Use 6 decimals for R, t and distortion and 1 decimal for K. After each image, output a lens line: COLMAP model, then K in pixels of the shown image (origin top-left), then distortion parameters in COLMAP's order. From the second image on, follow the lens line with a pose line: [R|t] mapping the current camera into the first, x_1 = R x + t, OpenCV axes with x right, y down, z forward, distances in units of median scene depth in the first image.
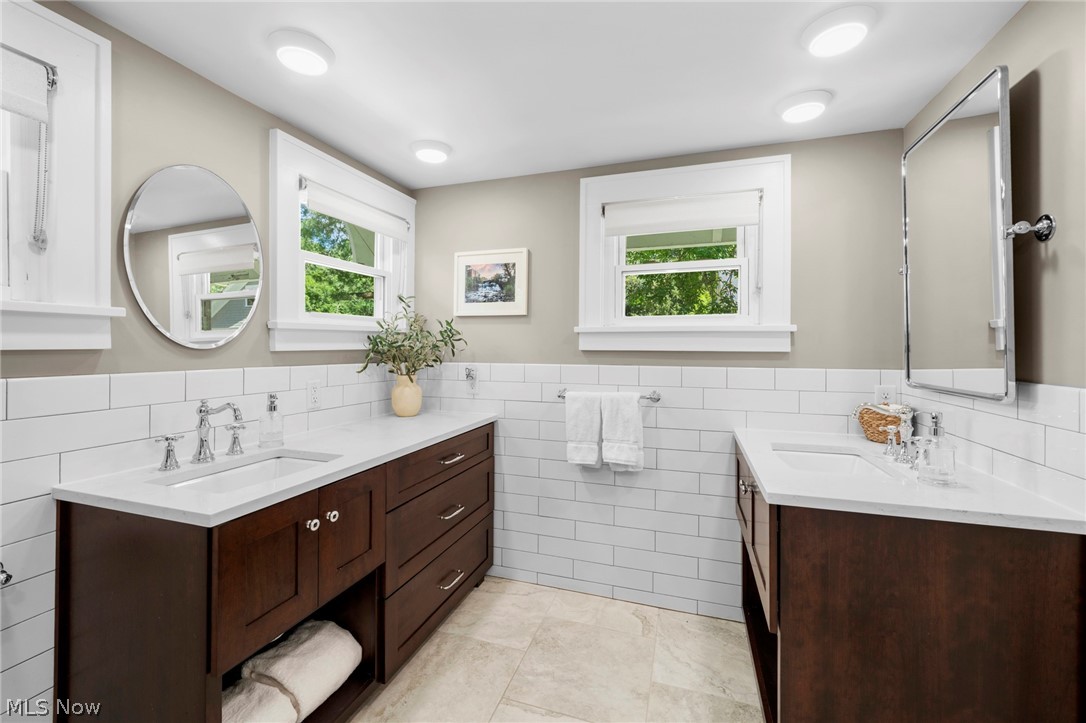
lens RADIAL K [[447.3, 0, 541.9], [0, 447.3, 346.7], [0, 0, 1]] dist [-0.000748, 0.000074]
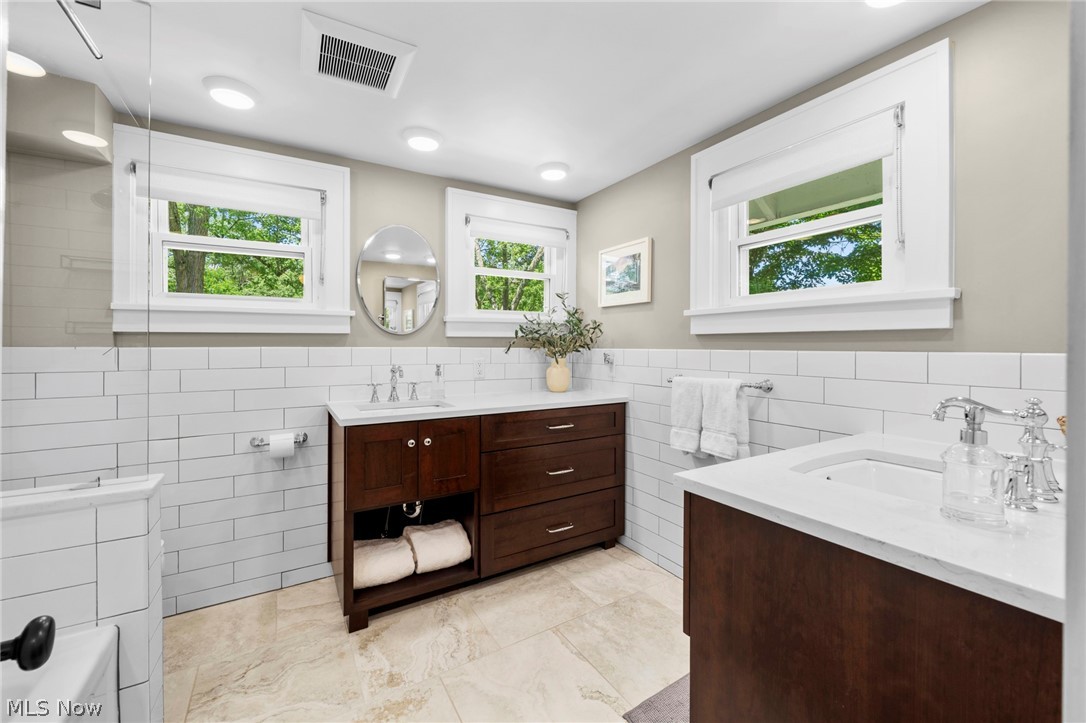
lens RADIAL K [[432.1, 0, 539.8], [0, 432.1, 348.2], [0, 0, 1]] dist [0.000057, -0.000107]
pose [[0.760061, 0.001158, -0.649850, 0.465351], [0.001244, 0.999994, 0.003237, 0.036072], [0.649850, -0.003268, 0.760055, 0.085150]]
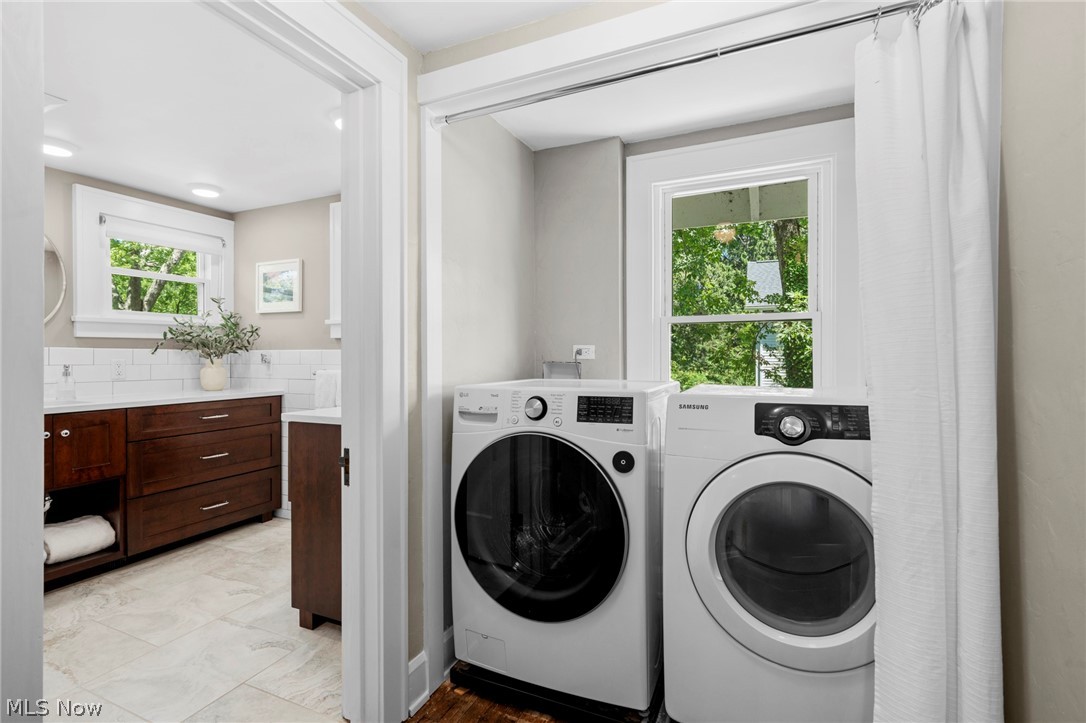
lens RADIAL K [[504.1, 0, 542.0], [0, 504.1, 358.6], [0, 0, 1]] dist [0.003213, 0.000345]
pose [[0.994324, -0.004189, -0.106313, 0.881491], [0.004902, 0.999967, 0.006450, 0.063105], [0.106282, -0.006934, 0.994312, -0.388549]]
